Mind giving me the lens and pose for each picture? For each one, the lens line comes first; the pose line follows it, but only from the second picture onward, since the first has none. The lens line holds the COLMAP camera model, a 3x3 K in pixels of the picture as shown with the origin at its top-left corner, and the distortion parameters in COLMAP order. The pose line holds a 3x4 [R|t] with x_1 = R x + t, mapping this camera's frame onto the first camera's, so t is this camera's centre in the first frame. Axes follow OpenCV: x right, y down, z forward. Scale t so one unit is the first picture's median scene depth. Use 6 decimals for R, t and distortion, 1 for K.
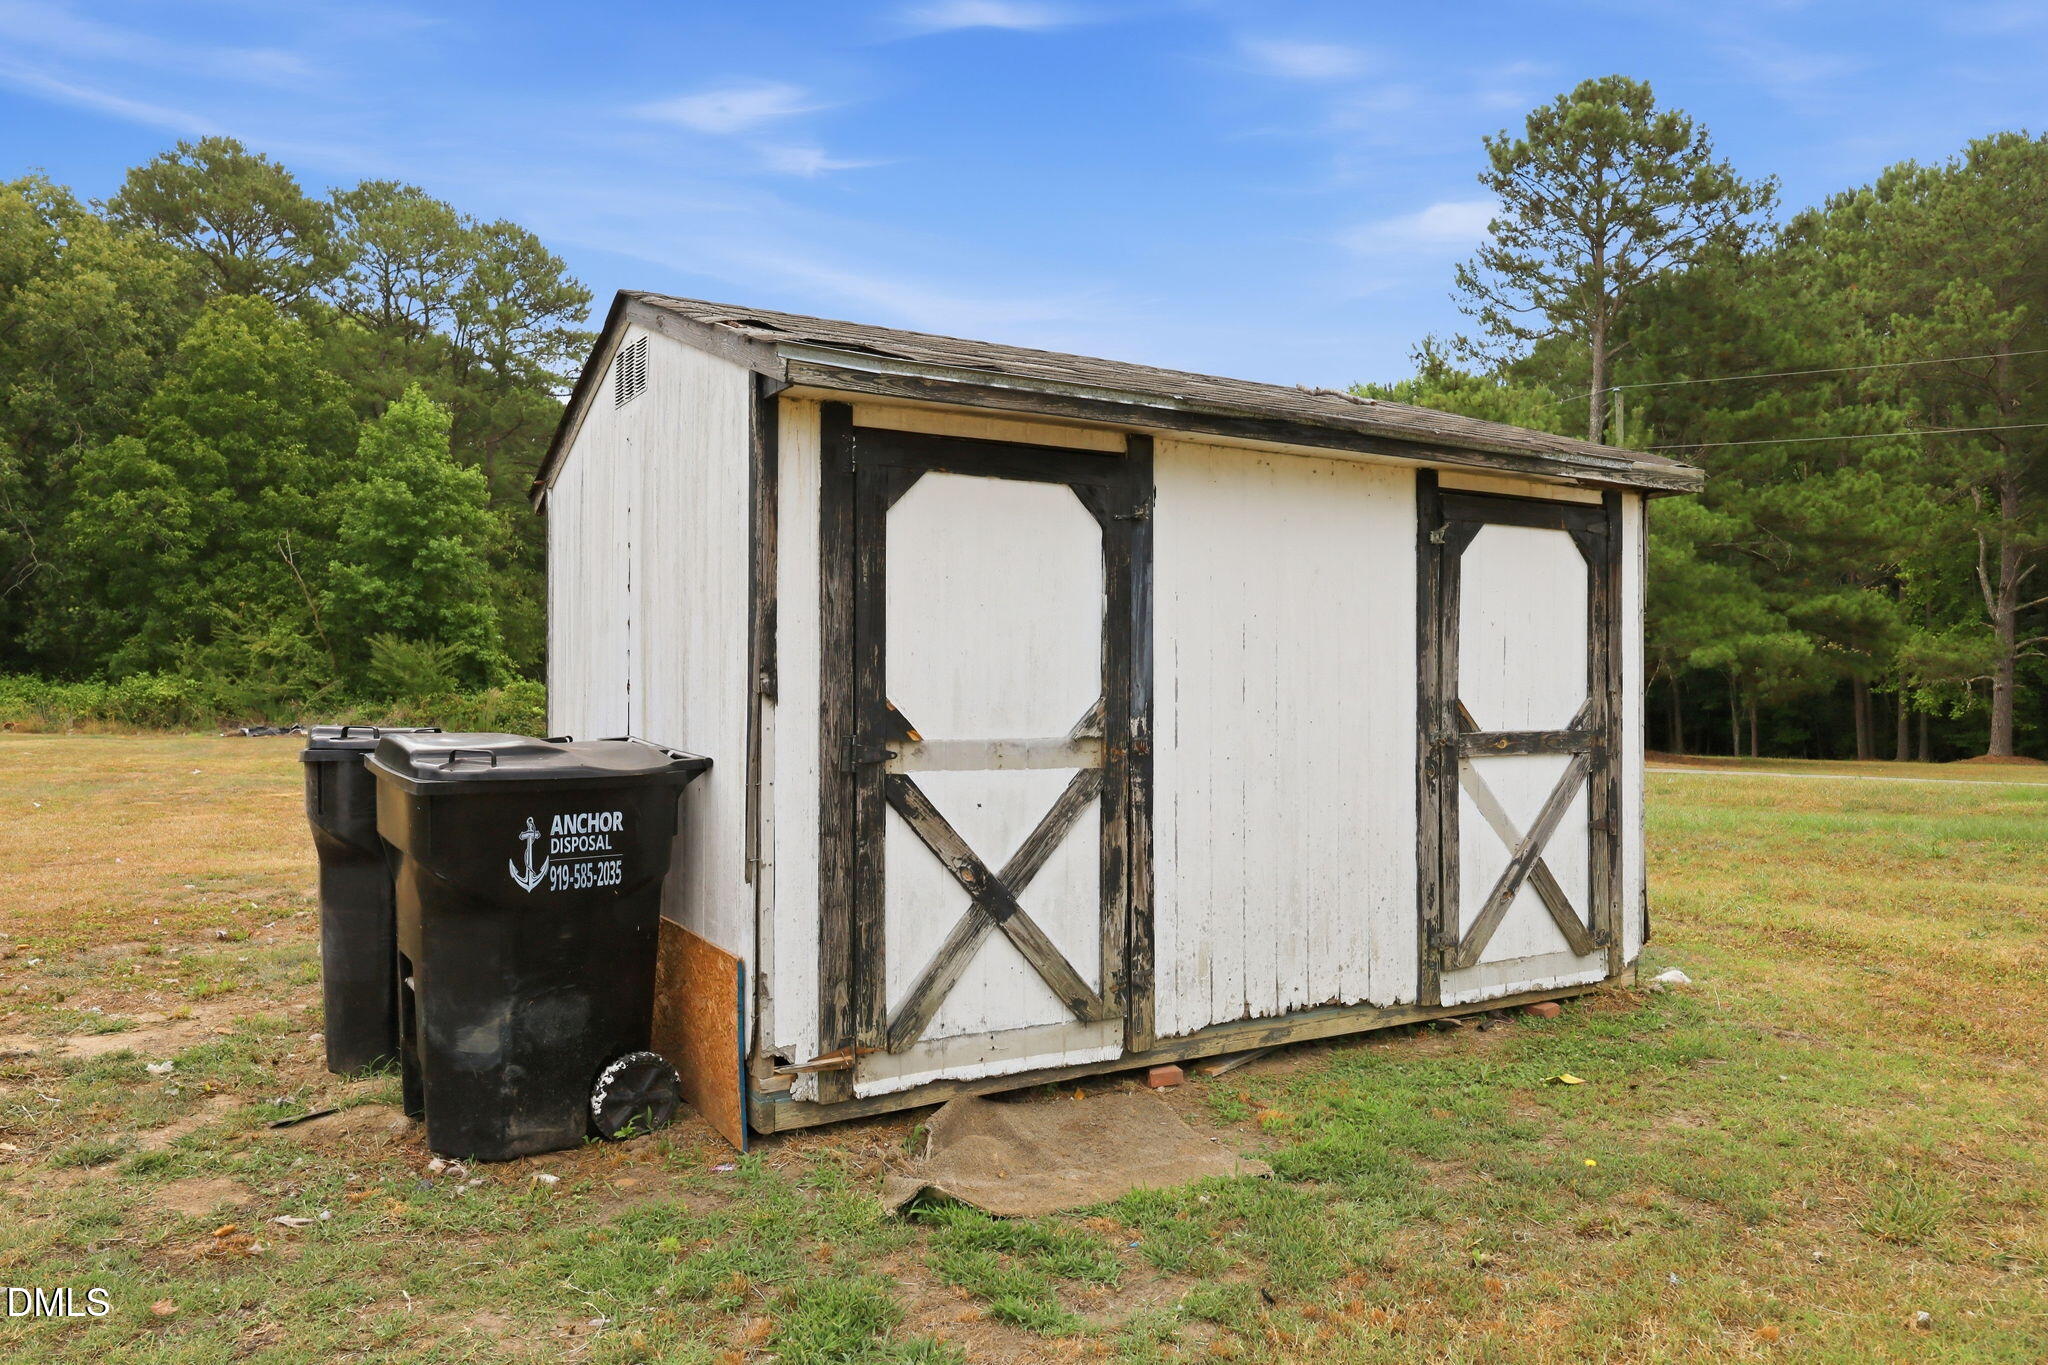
lens RADIAL K [[1401.3, 0, 1012.5], [0, 1401.3, 683.2], [0, 0, 1]] dist [0.002967, 0.000928]
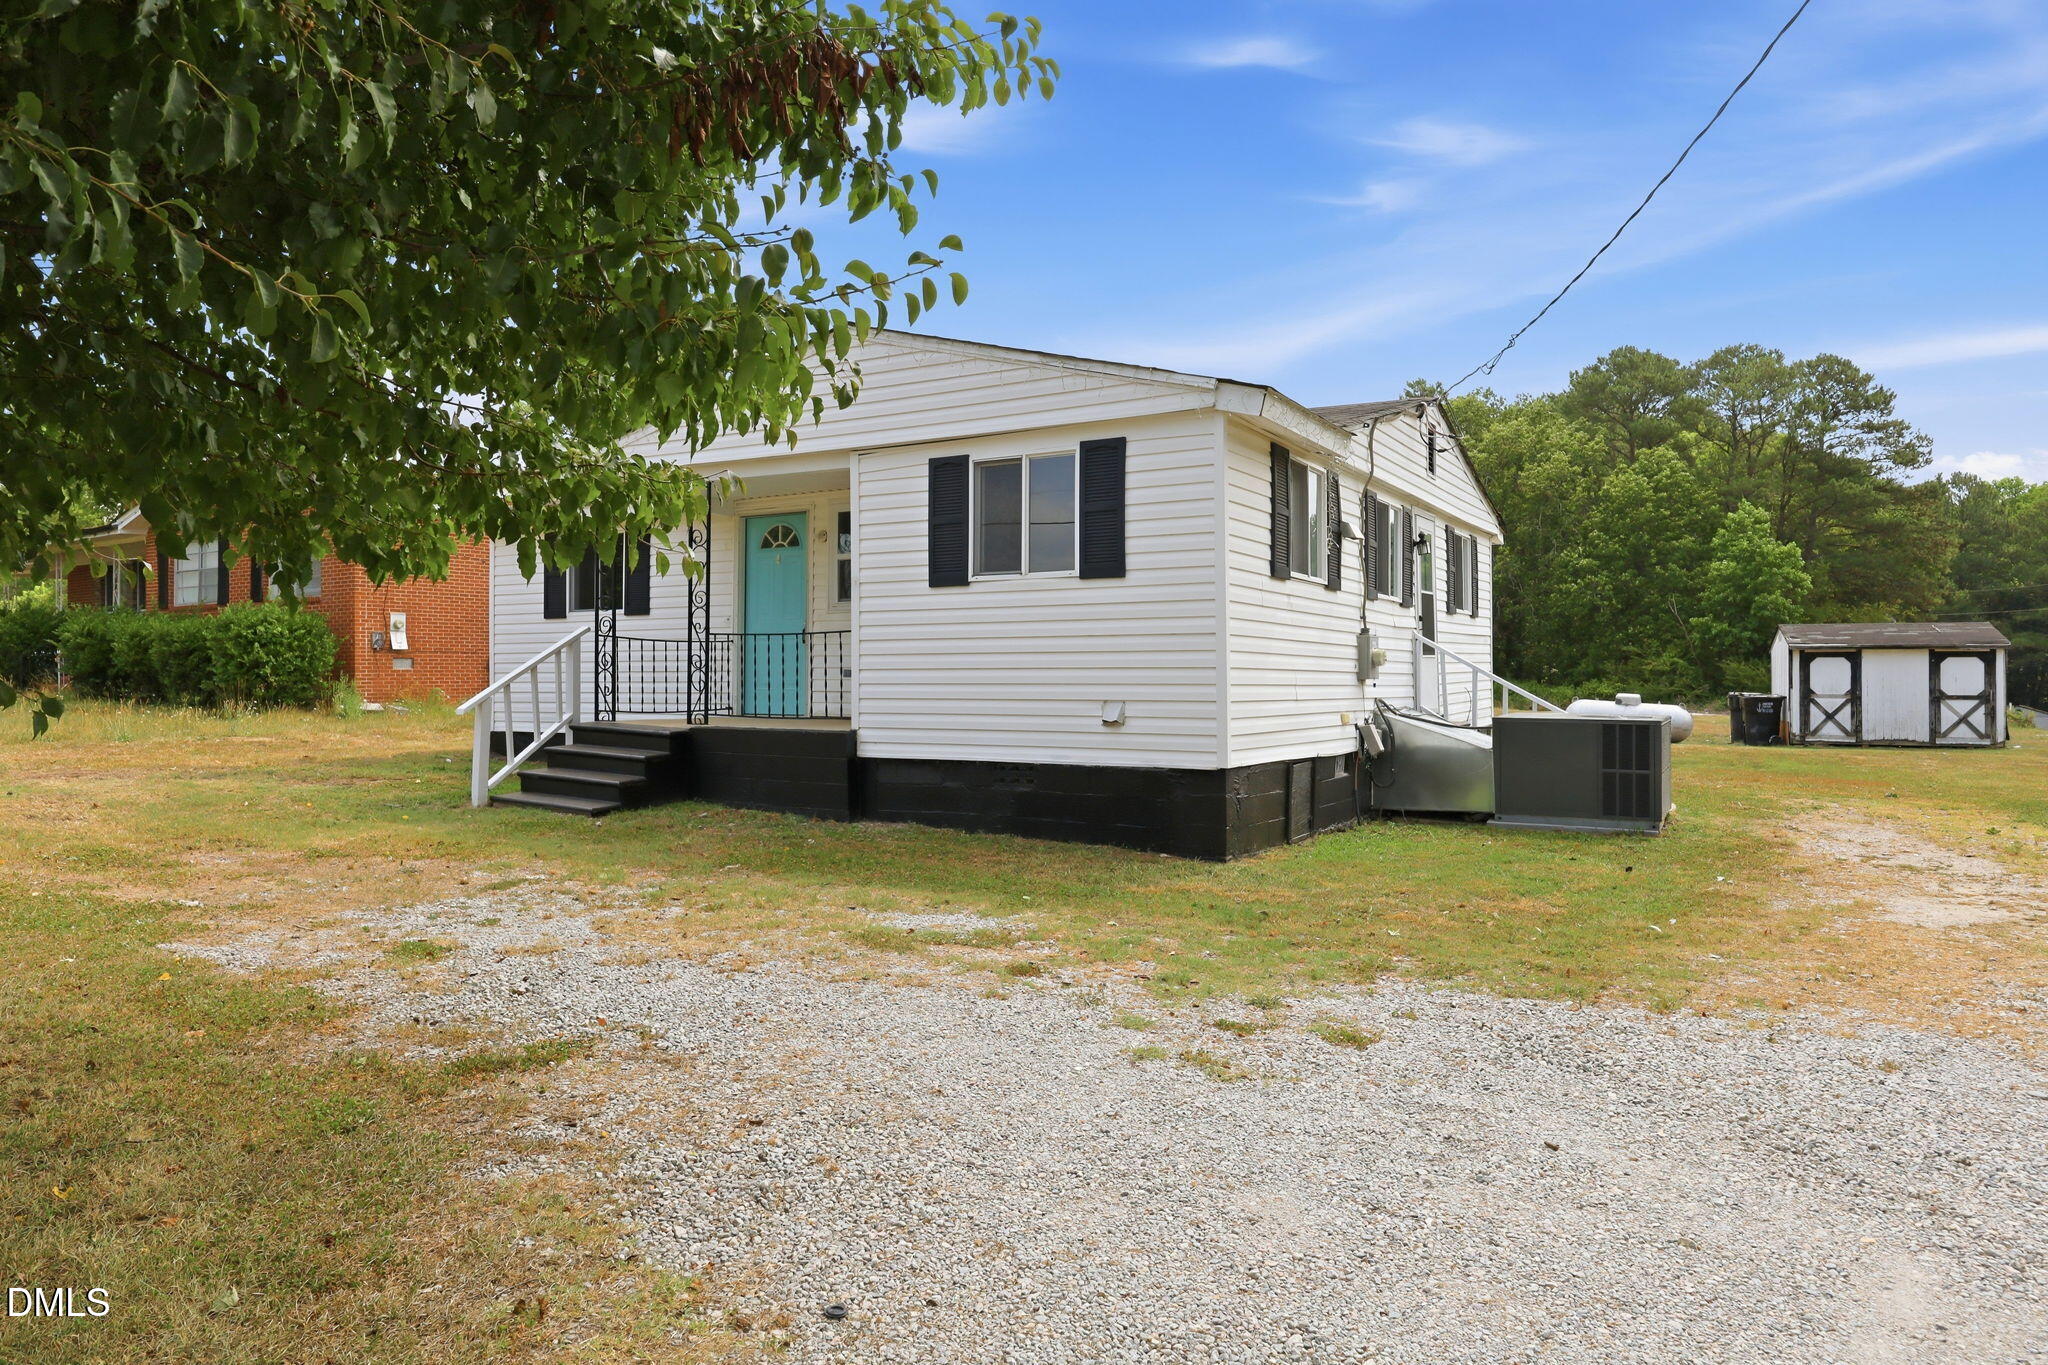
lens RADIAL K [[1272.3, 0, 1027.0], [0, 1272.3, 675.2], [0, 0, 1]] dist [0.004137, 0.001540]
pose [[0.602811, -0.004700, -0.797870, 0.271833], [-0.001754, 0.999972, -0.007215, -0.000221], [0.797882, 0.005749, 0.602786, -0.621659]]
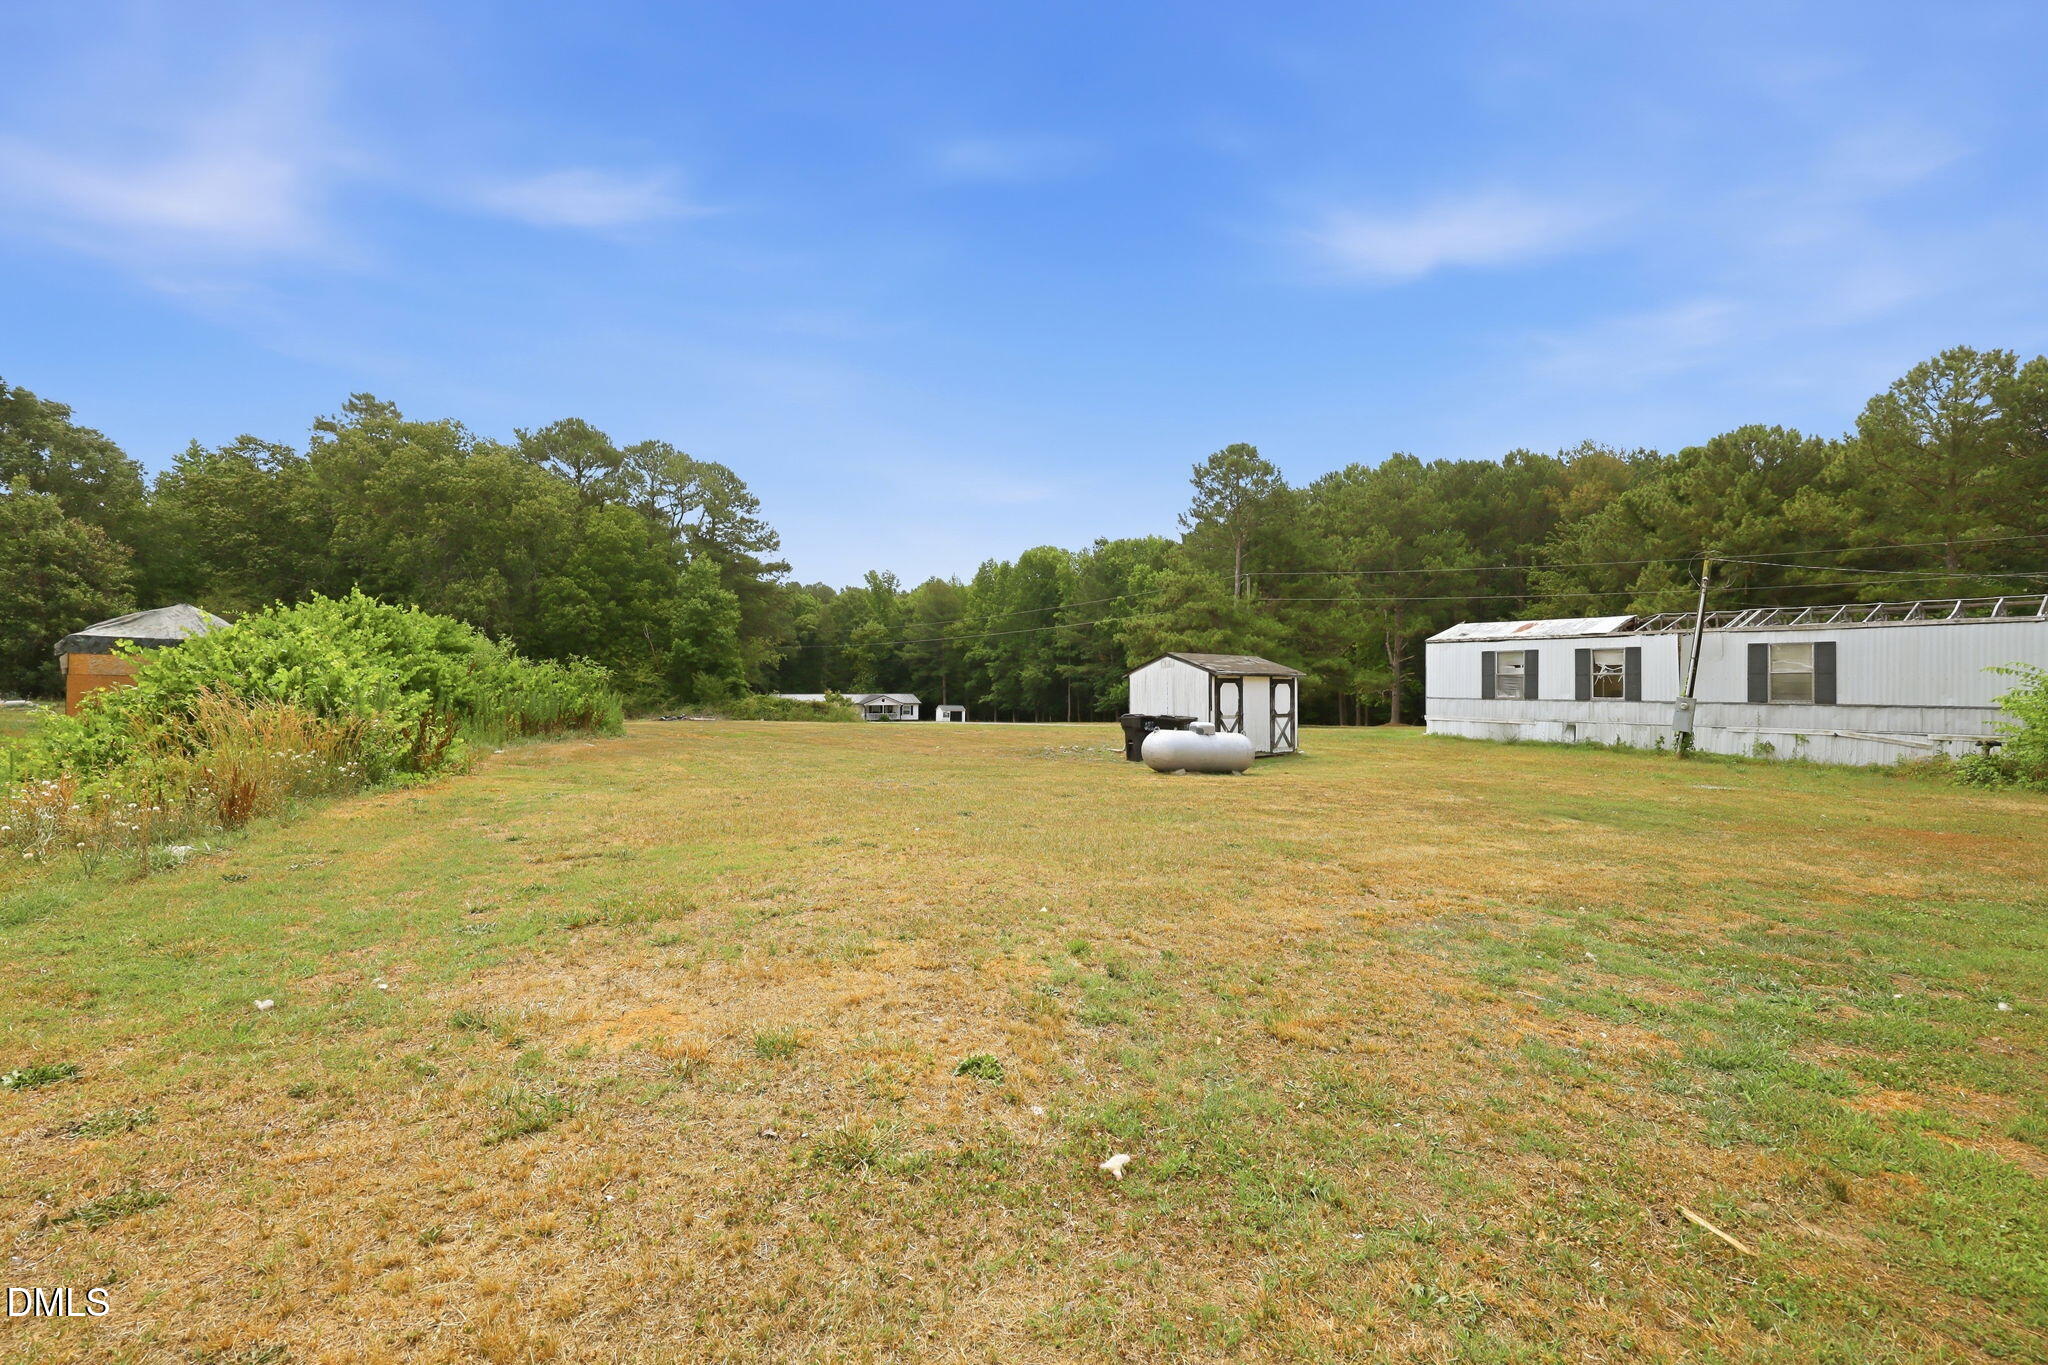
lens RADIAL K [[819.5, 0, 1011.5], [0, 819.5, 681.2], [0, 0, 1]] dist [0.000416, 0.000155]
pose [[0.987525, -0.000191, 0.157460, -0.200020], [0.001474, 0.999967, -0.008031, -0.011868], [-0.157454, 0.008162, 0.987493, -0.348532]]
